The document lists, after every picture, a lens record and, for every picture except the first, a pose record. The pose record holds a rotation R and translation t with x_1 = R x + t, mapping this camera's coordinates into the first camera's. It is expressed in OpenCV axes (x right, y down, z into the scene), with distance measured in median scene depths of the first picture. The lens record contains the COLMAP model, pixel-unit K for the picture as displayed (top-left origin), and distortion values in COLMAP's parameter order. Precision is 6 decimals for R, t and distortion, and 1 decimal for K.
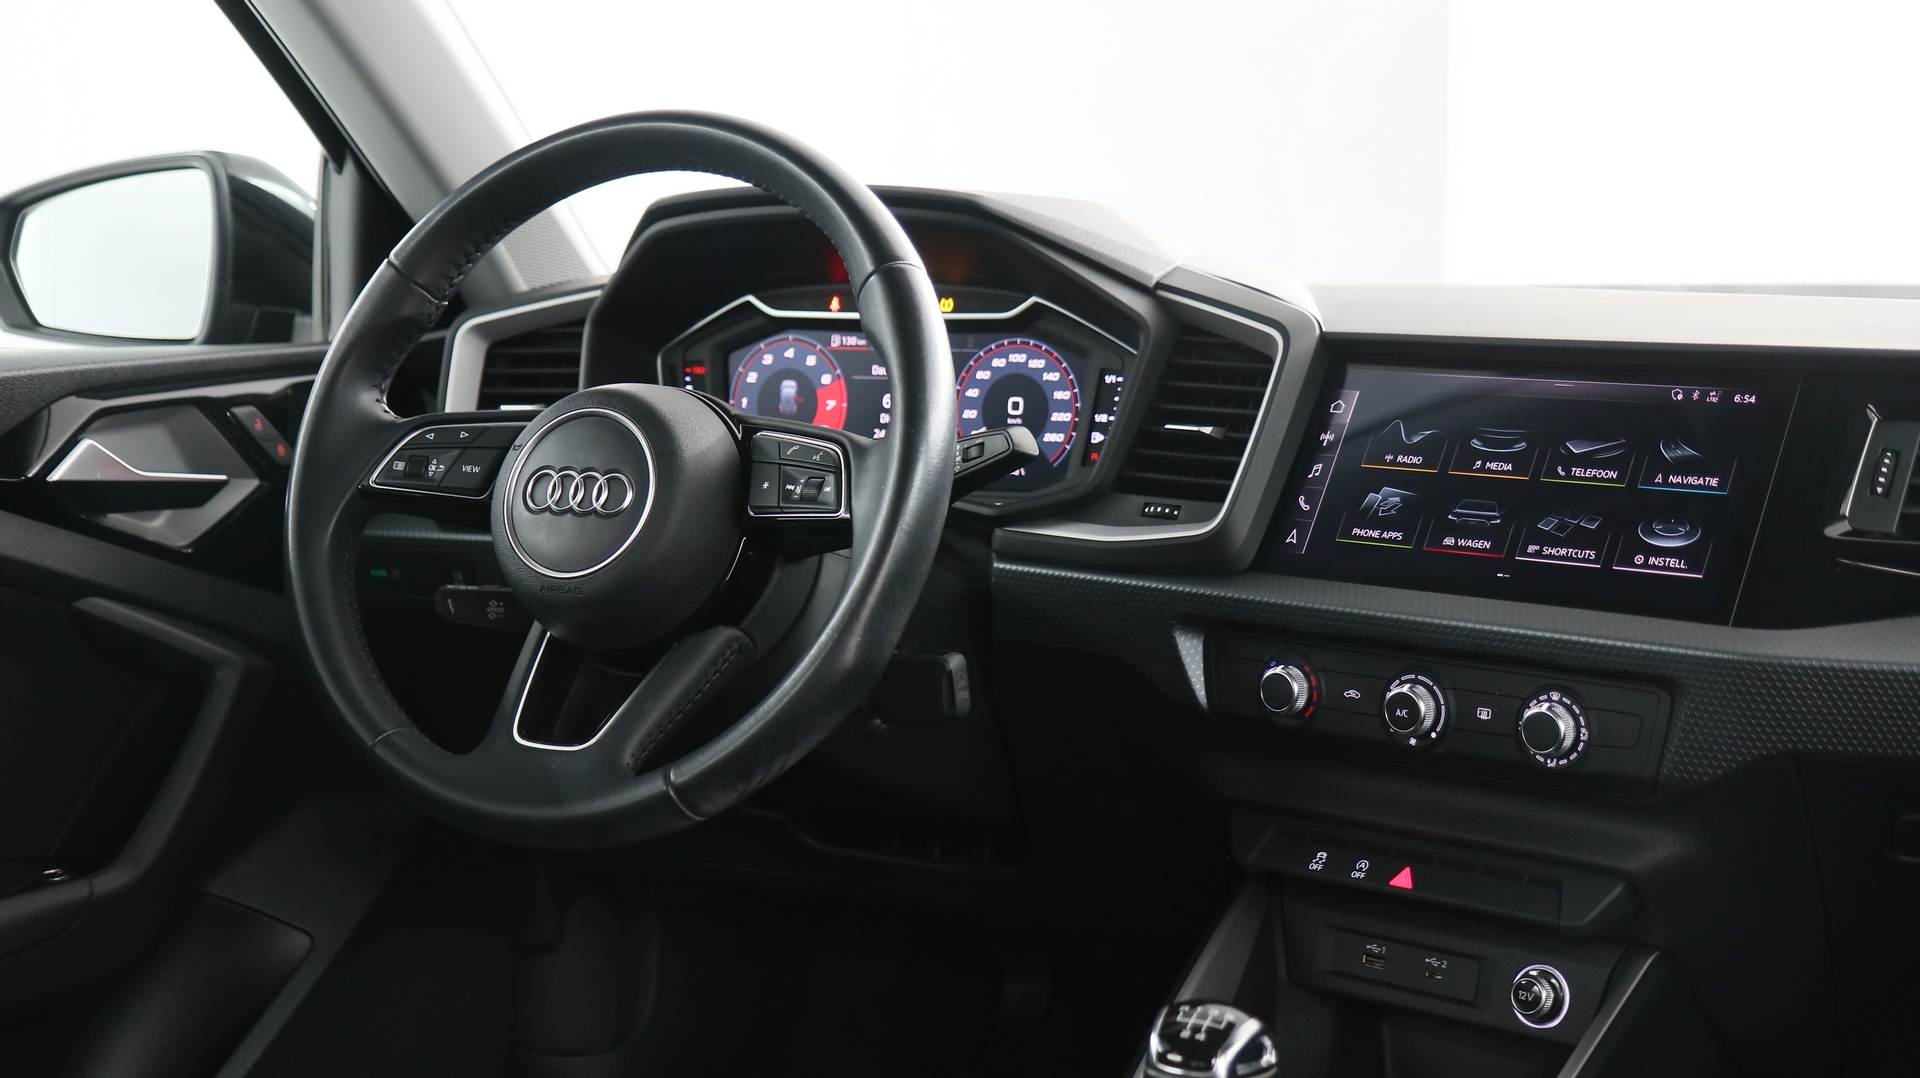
lens RADIAL K [[2565.0, 0, 963.7], [0, 2565.0, 552.4], [0, 0, 1]] dist [0.004622, 0.000000]
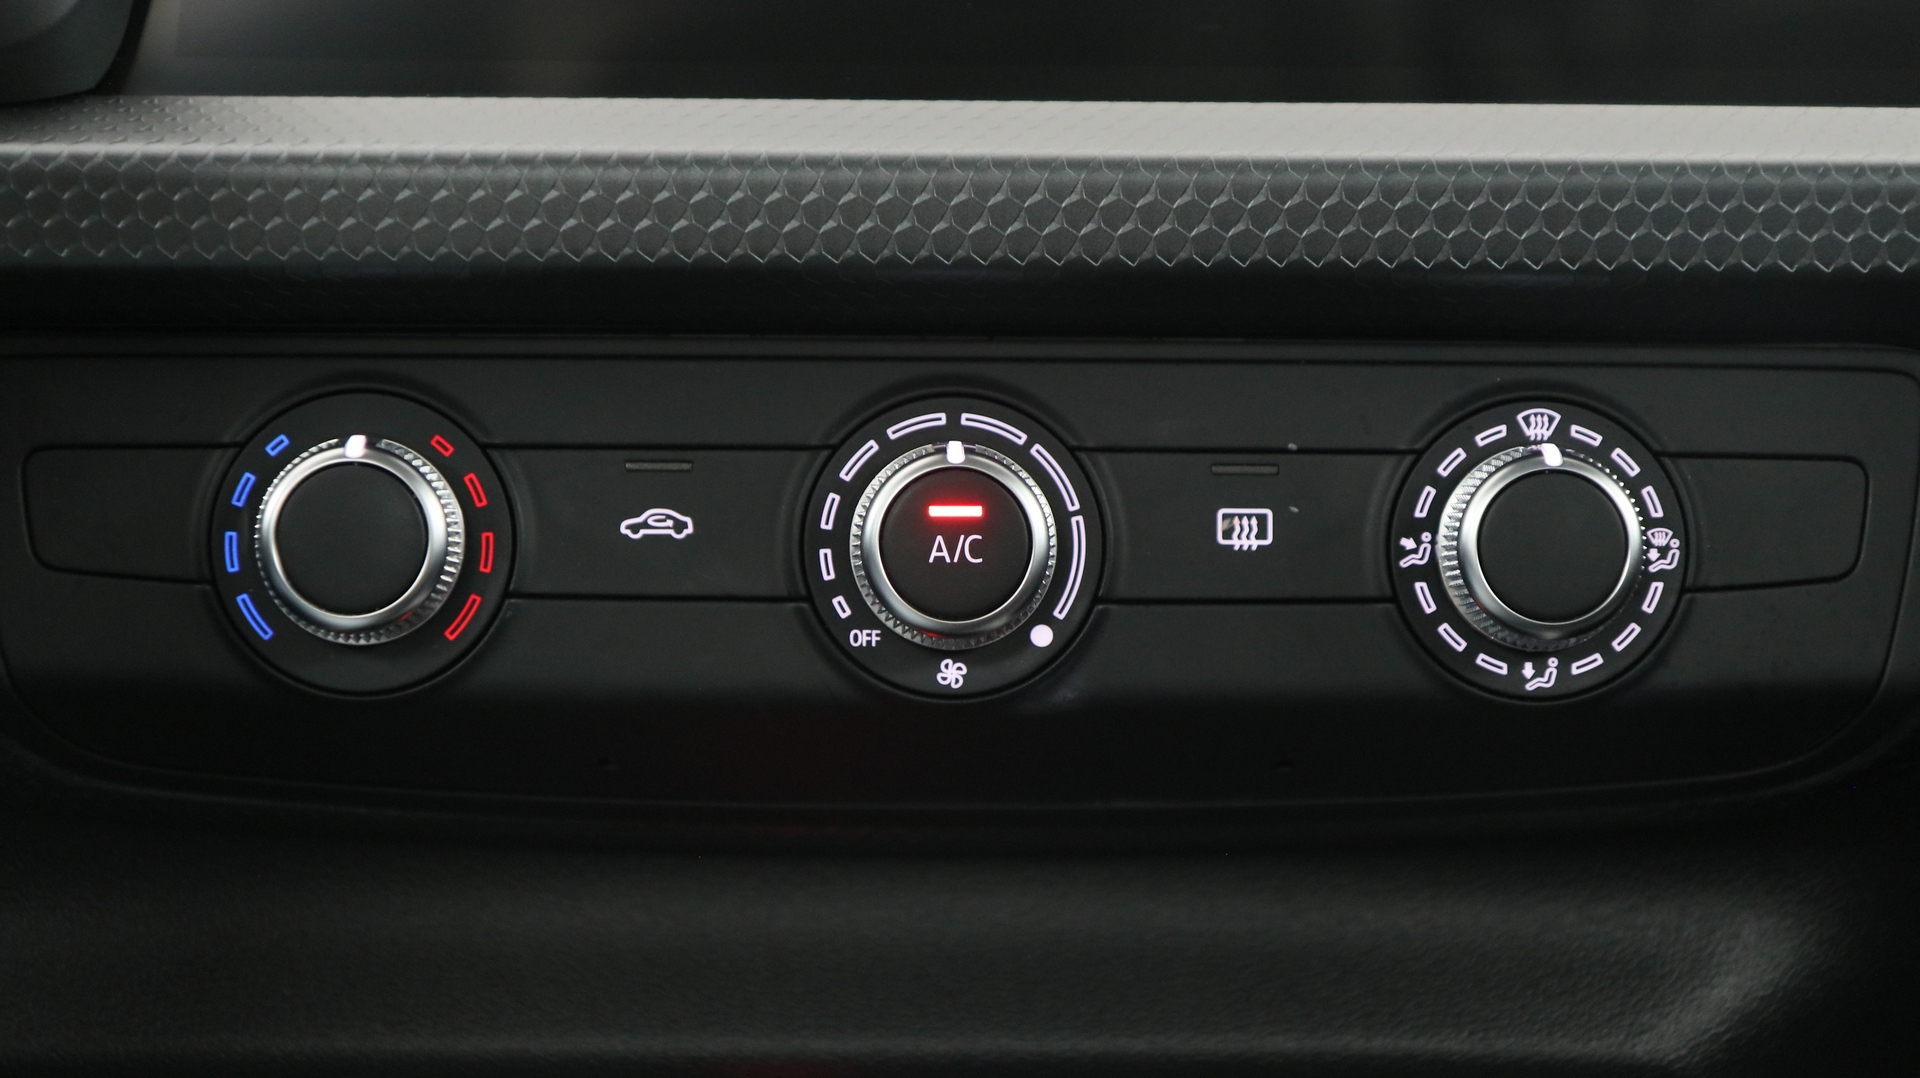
lens RADIAL K [[3978.6, 0, 959.4], [0, 3978.6, 538.7], [0, 0, 1]] dist [-0.058363, 0.000000]
pose [[0.732750, -0.014136, 0.680352, -0.089750], [0.088214, 0.993321, -0.074369, 0.085466], [-0.674757, 0.114511, 0.729103, 0.673216]]
